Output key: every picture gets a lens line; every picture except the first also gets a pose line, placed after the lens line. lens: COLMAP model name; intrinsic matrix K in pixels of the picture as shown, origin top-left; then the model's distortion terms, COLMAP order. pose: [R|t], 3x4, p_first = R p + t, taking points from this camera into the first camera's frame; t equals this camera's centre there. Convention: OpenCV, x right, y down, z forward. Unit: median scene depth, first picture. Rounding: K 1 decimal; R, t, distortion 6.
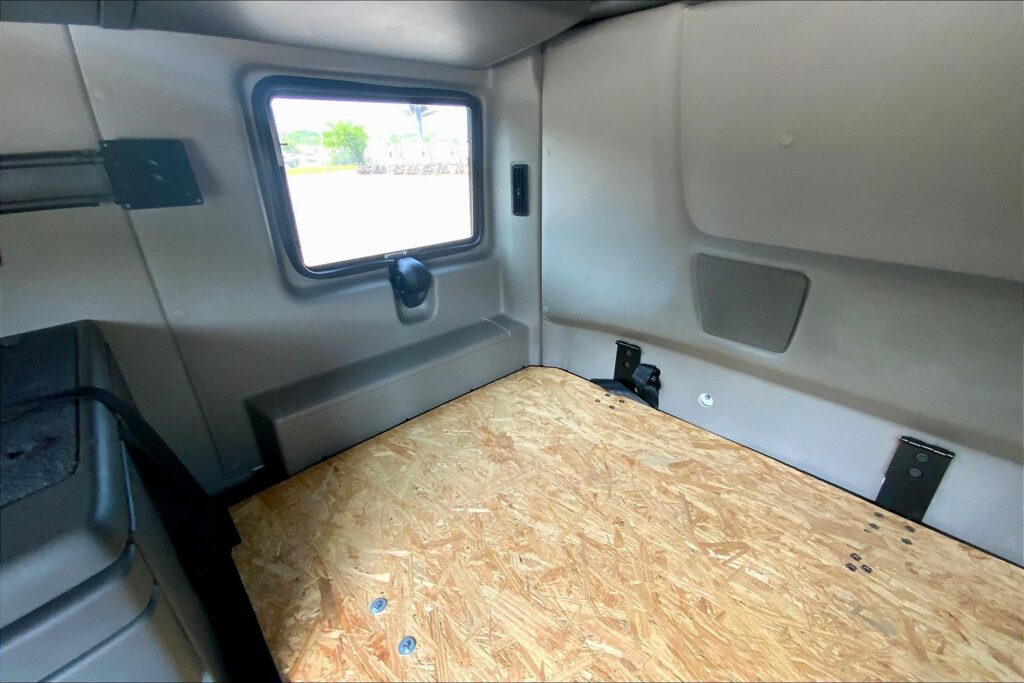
lens RADIAL K [[438.5, 0, 512.0], [0, 438.5, 341.5], [0, 0, 1]] dist [0.034188, -0.026156]
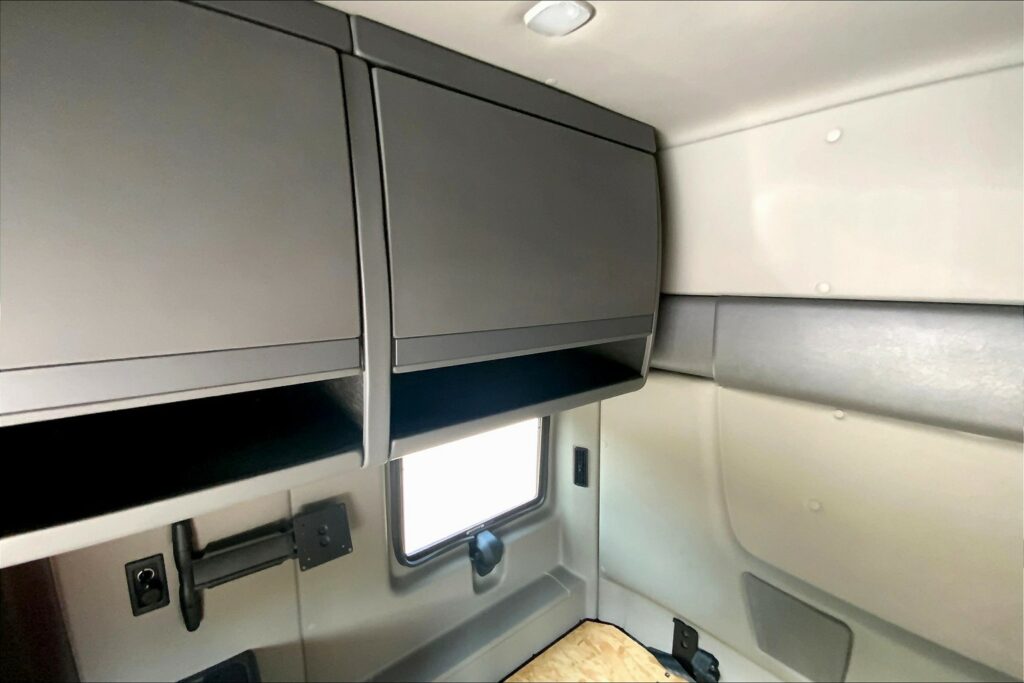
lens RADIAL K [[438.5, 0, 512.0], [0, 438.5, 341.5], [0, 0, 1]] dist [0.034188, -0.026156]
pose [[0.997660, 0.022321, -0.064628, -0.096458], [-0.038788, 0.963159, -0.266121, -0.345771], [0.056307, 0.268005, 0.961771, -0.230575]]
